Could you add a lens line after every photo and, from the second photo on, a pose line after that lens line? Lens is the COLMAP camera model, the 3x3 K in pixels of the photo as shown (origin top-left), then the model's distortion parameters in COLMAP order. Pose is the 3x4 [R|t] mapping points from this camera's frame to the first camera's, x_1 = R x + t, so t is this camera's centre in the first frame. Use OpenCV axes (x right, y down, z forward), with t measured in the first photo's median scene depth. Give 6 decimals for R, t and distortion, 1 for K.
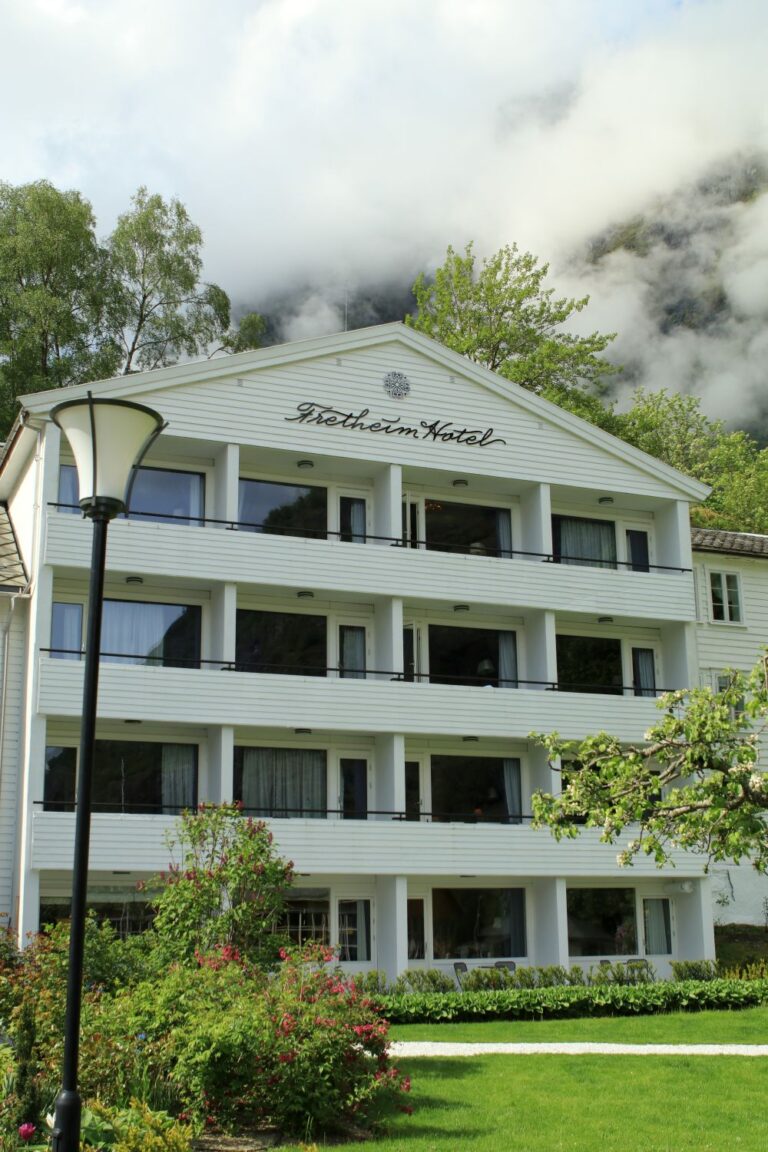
lens RADIAL K [[1463.7, 0, 385.4], [0, 1463.7, 539.8], [0, 0, 1]] dist [-0.064244, 0.003138]
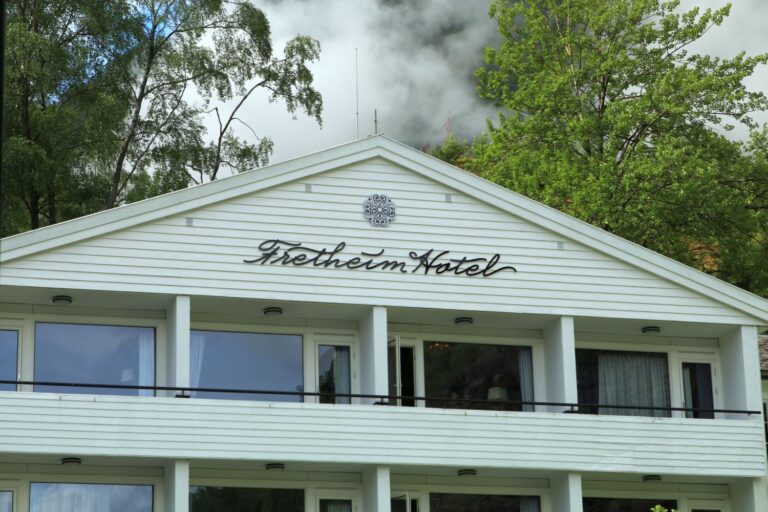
lens RADIAL K [[2169.8, 0, 384.0], [0, 2169.8, 256.0], [0, 0, 1]] dist [0.062481, 6.007193]
pose [[0.993947, -0.044749, -0.100332, 0.133522], [0.043868, 0.998977, -0.010979, -0.064860], [0.100721, 0.006512, 0.994893, -0.244070]]
